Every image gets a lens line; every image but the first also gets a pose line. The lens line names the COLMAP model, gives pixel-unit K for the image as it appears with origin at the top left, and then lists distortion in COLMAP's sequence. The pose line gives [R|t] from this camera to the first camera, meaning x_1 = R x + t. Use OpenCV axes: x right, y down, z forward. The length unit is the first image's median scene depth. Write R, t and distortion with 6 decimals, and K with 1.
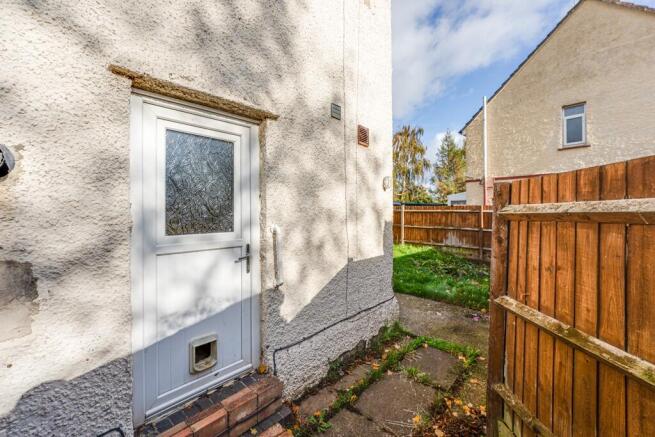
lens RADIAL K [[270.5, 0, 321.2], [0, 270.5, 209.3], [0, 0, 1]] dist [-0.009867, -0.000001]
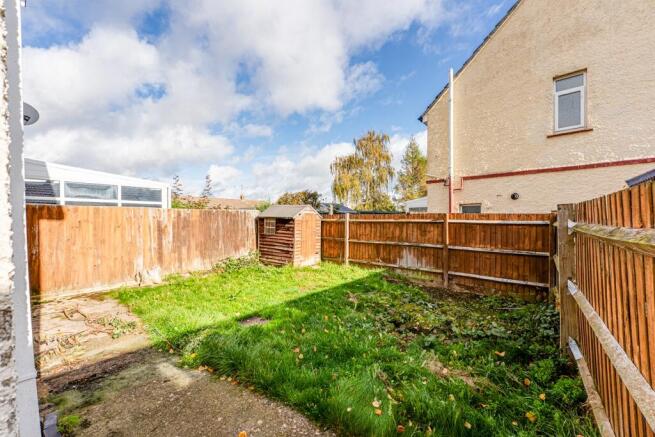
lens RADIAL K [[244.3, 0, 327.8], [0, 244.3, 222.2], [0, 0, 1]] dist [-0.002271, 0.000038]
pose [[0.995788, -0.003851, 0.091606, 0.199769], [0.002412, 0.999872, 0.015818, -0.000921], [-0.091655, -0.015531, 0.995670, 0.346192]]
